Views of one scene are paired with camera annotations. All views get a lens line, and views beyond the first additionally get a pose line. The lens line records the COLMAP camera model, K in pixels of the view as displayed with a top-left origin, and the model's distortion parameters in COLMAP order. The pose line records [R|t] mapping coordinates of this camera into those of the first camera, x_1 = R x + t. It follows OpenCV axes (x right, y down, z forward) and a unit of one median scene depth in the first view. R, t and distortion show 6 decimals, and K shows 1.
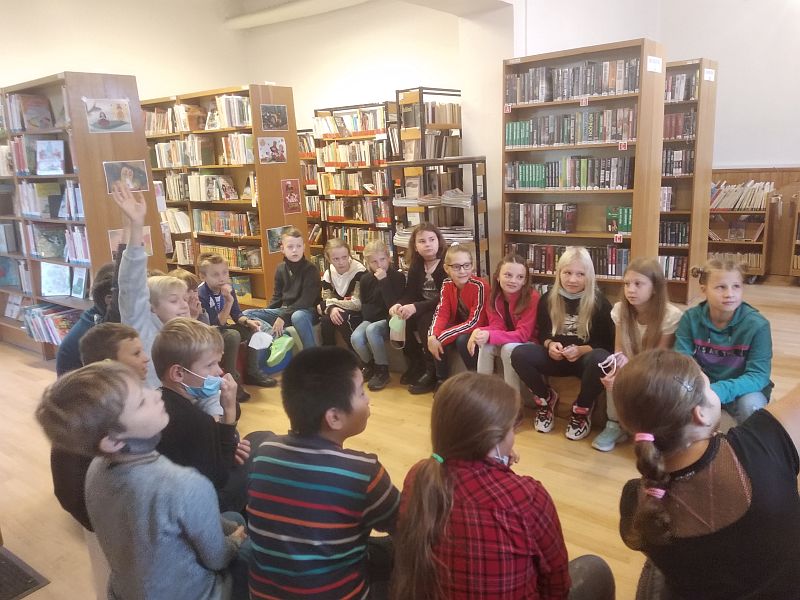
lens RADIAL K [[657.9, 0, 401.4], [0, 657.9, 299.3], [0, 0, 1]] dist [0.007941, -0.012547]
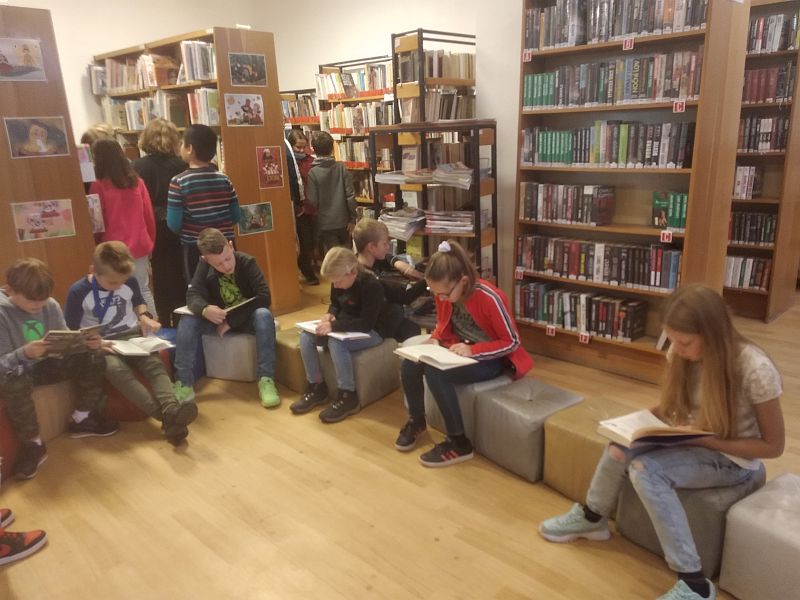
lens RADIAL K [[657.9, 0, 399.9], [0, 657.9, 300.4], [0, 0, 1]] dist [0.007941, -0.012547]
pose [[0.992245, 0.047739, -0.114769, 0.107113], [-0.043219, 0.998201, 0.041554, -0.033847], [0.116546, -0.036272, 0.992523, 0.210437]]
